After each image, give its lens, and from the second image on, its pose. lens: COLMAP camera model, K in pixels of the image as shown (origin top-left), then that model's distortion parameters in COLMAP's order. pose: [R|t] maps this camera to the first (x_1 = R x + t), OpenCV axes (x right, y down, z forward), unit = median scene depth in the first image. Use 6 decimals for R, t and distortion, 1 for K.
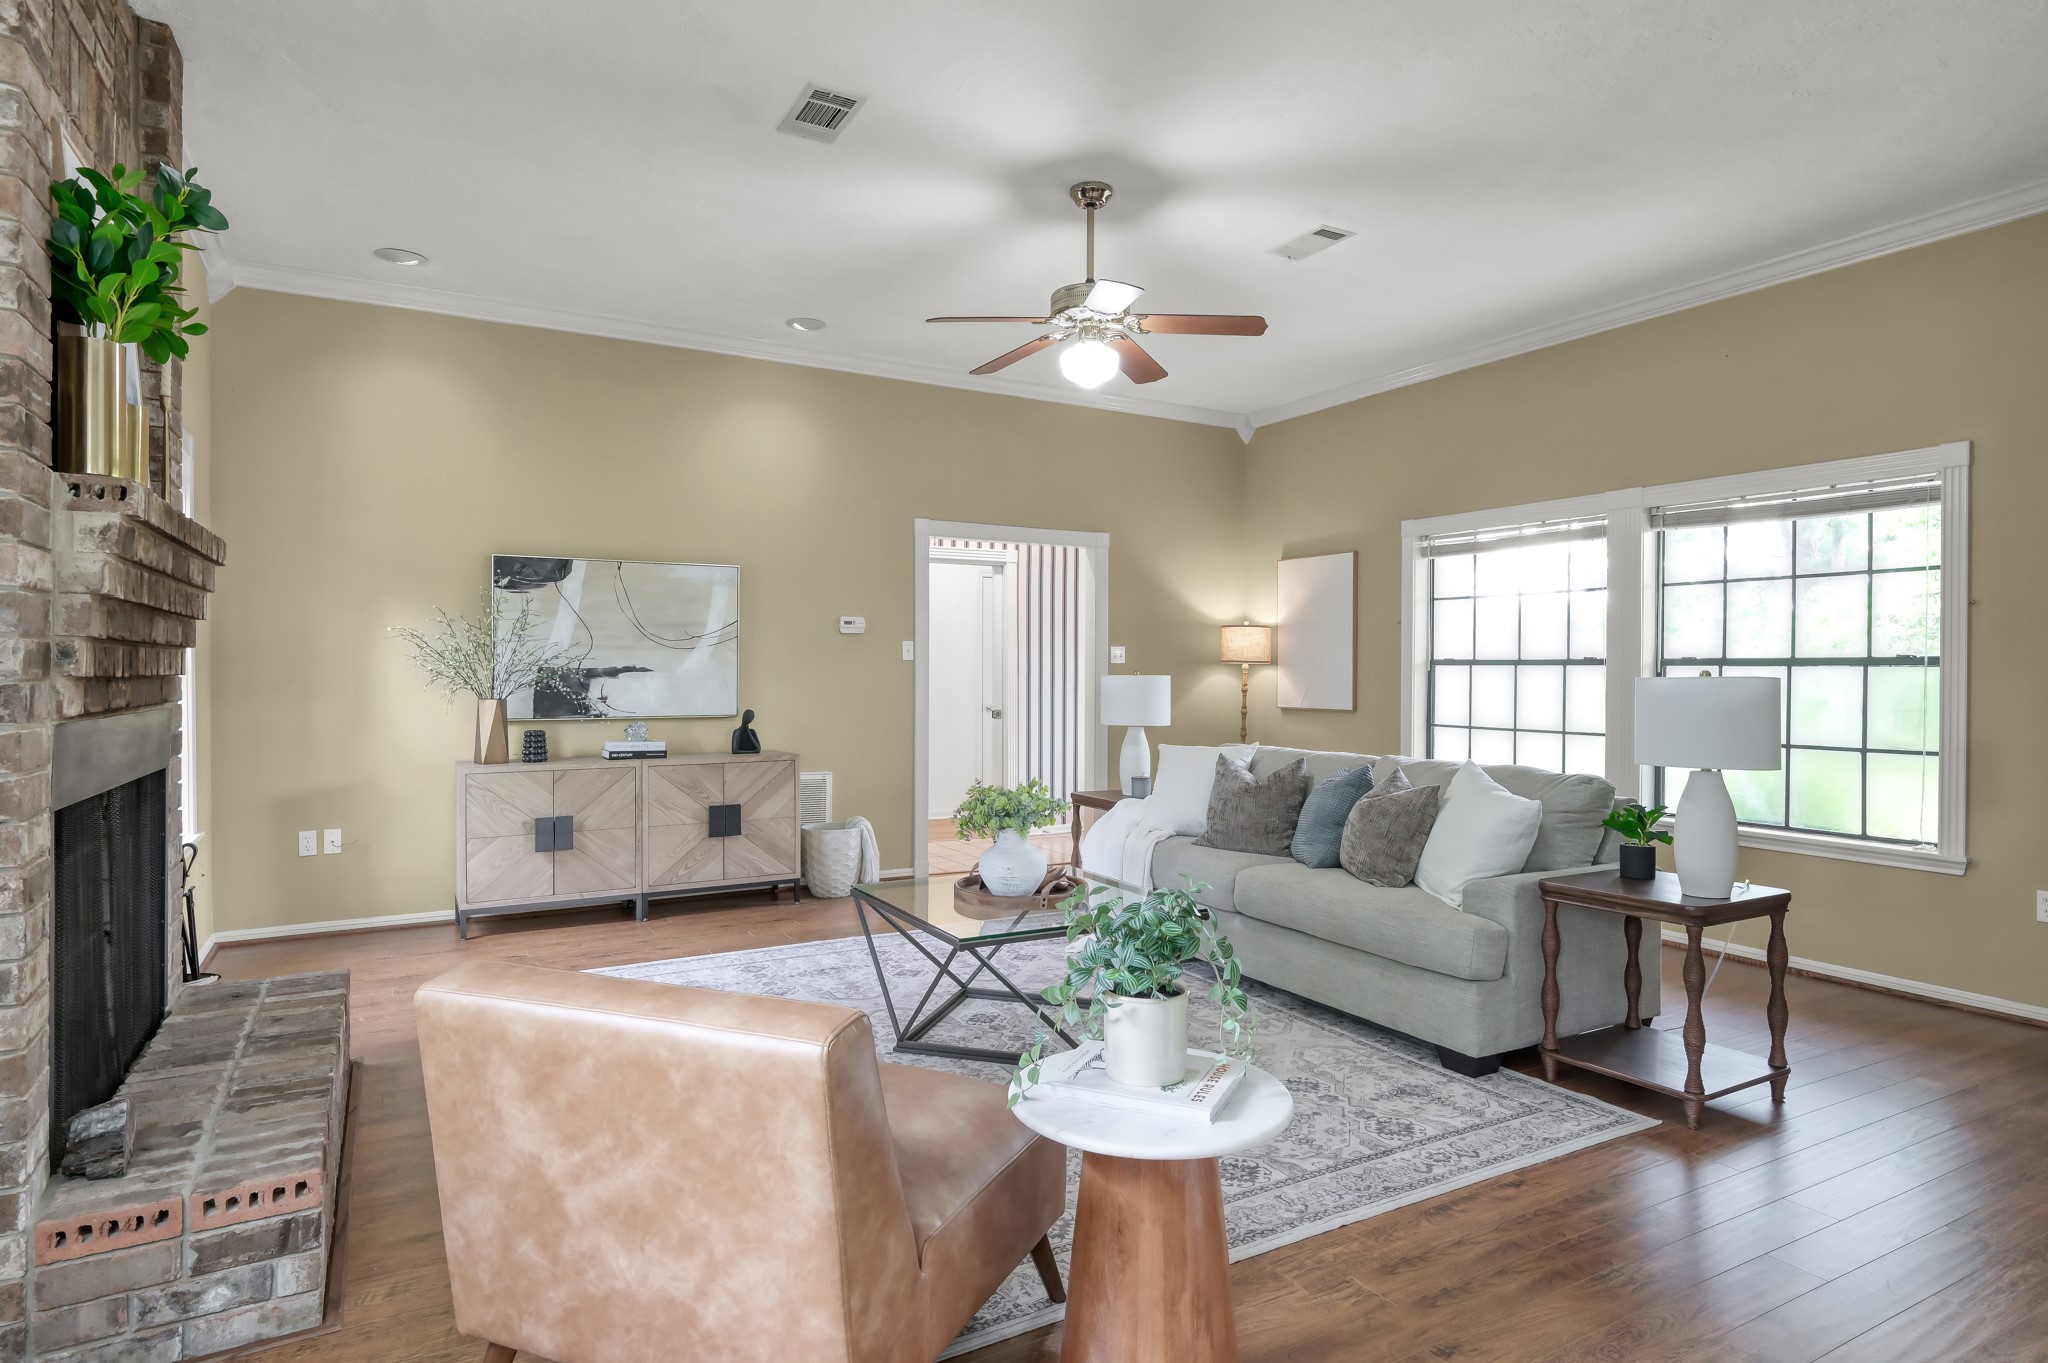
lens RADIAL K [[1127.6, 0, 1036.9], [0, 1127.6, 680.1], [0, 0, 1]] dist [-0.000624, -0.002829]
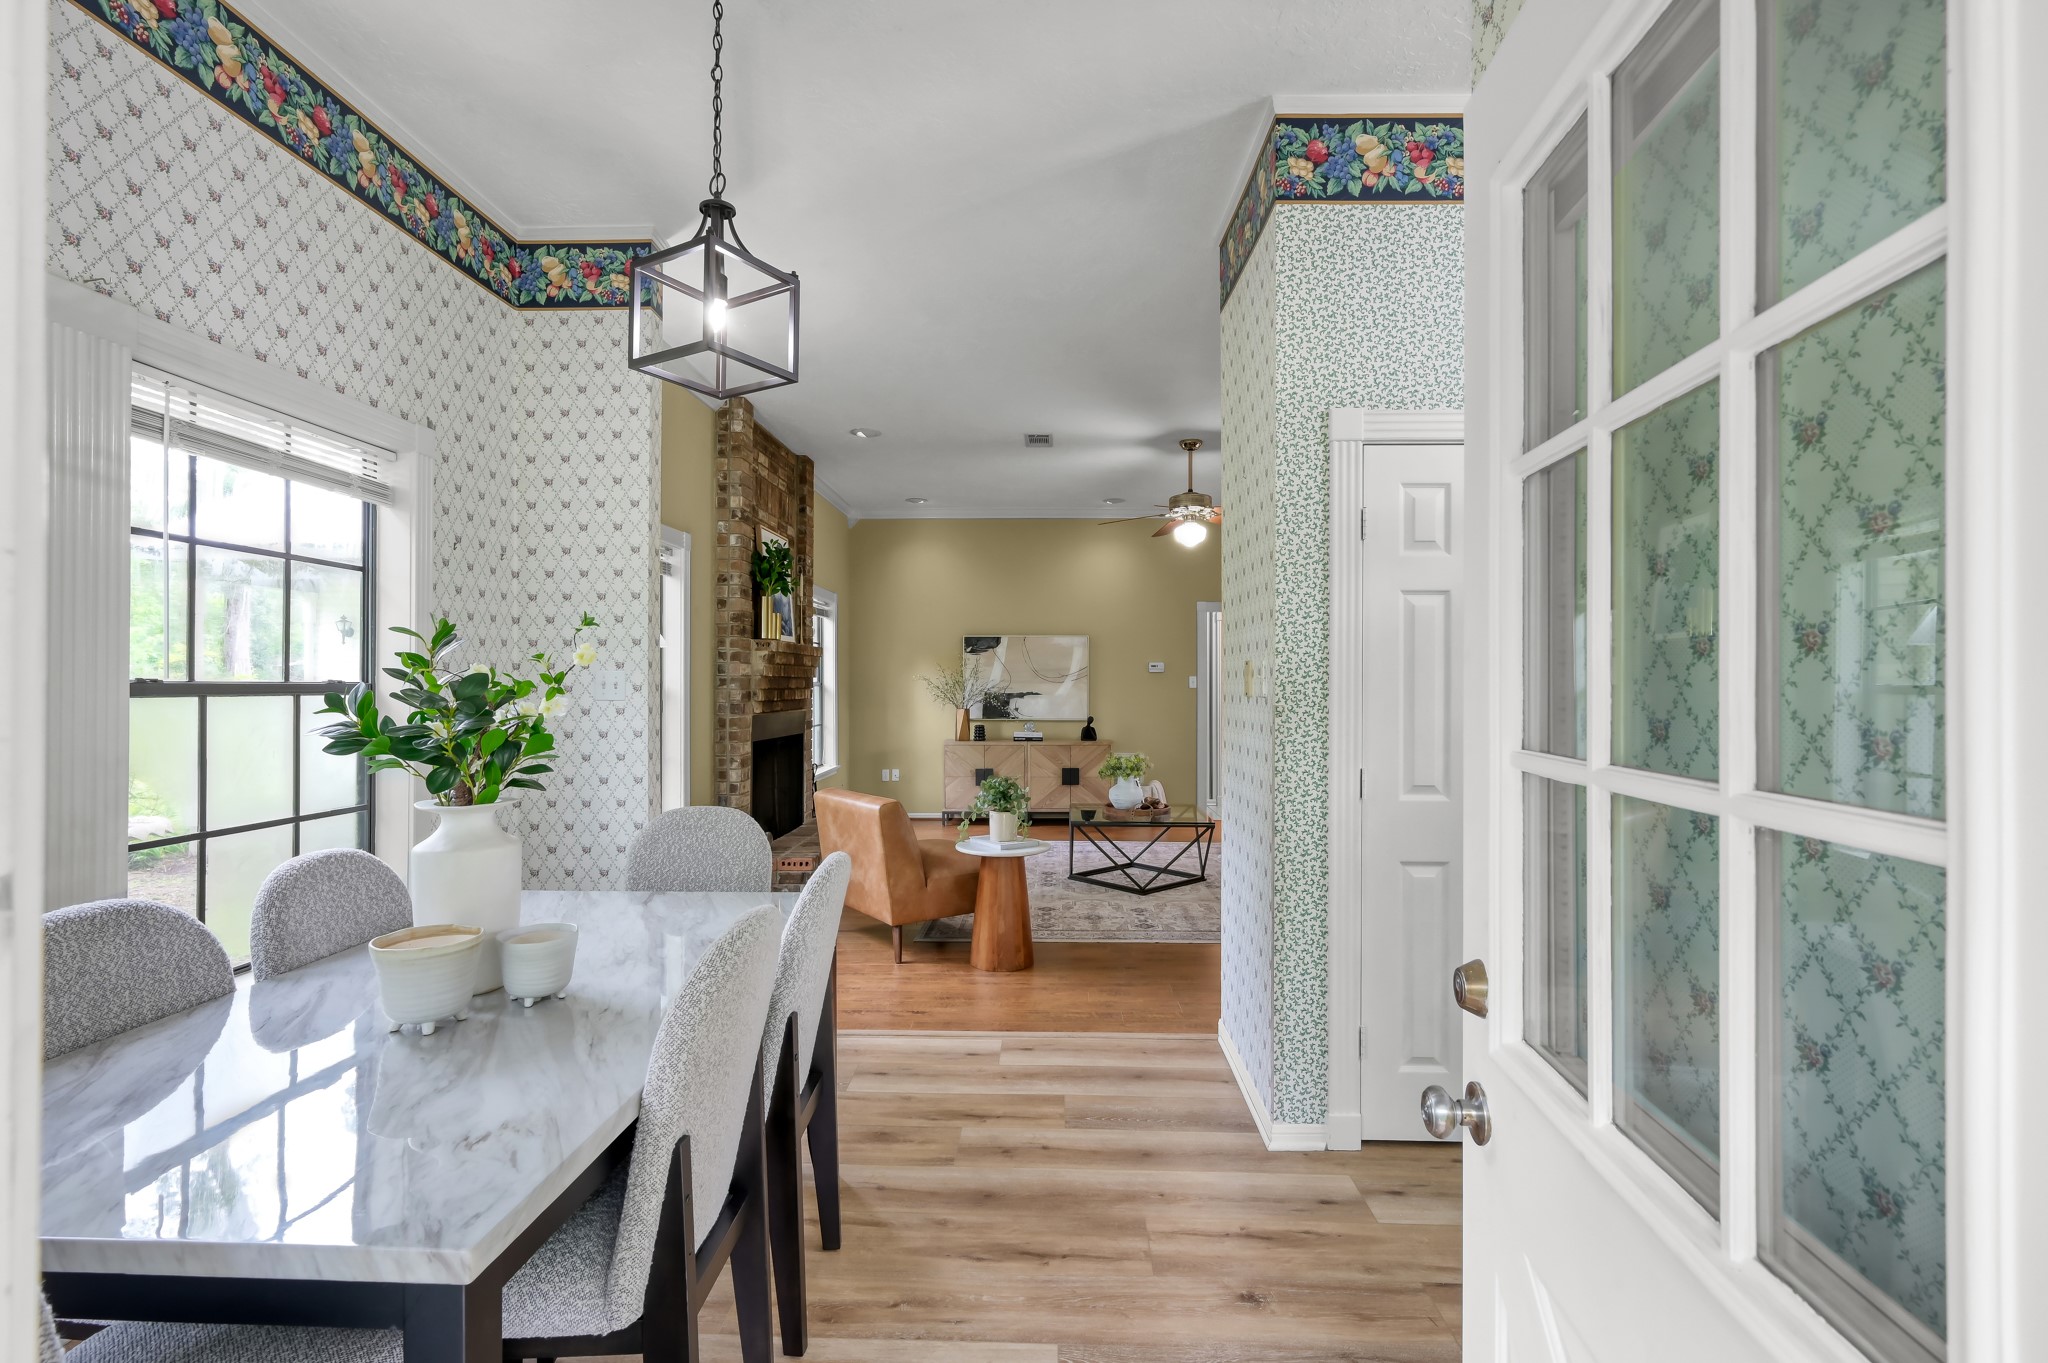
lens RADIAL K [[960.2, 0, 1035.7], [0, 960.2, 681.5], [0, 0, 1]] dist [0.000480, -0.000022]
pose [[0.853854, -0.001980, -0.520509, 0.670064], [-0.004631, 0.999924, -0.011399, -0.016163], [0.520493, 0.012144, 0.853780, -0.501603]]
